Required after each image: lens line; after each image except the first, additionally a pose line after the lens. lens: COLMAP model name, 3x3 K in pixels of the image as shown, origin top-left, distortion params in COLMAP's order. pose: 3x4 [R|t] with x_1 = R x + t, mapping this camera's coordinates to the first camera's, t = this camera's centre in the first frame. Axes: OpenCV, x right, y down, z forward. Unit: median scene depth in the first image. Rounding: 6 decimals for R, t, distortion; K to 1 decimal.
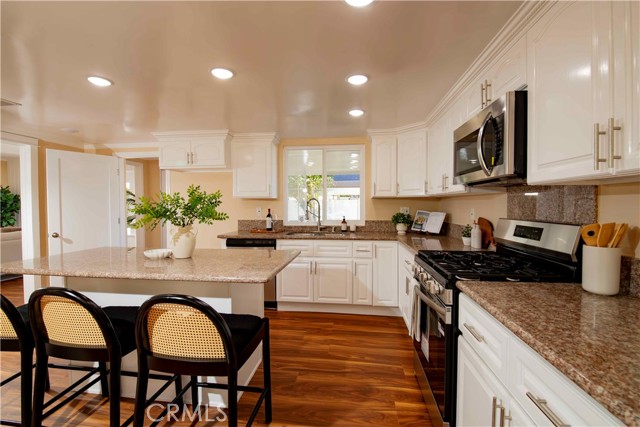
lens RADIAL K [[279.7, 0, 327.9], [0, 279.7, 205.9], [0, 0, 1]] dist [-0.008087, -0.000532]
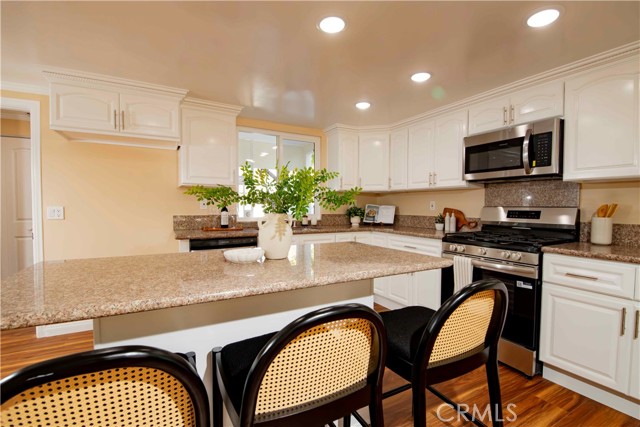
lens RADIAL K [[279.7, 0, 330.5], [0, 279.7, 218.1], [0, 0, 1]] dist [-0.008087, -0.000532]
pose [[0.815875, -0.019276, 0.577907, -0.500594], [-0.004994, 0.999172, 0.040377, 0.030359], [-0.578207, -0.035829, 0.815103, 0.198211]]
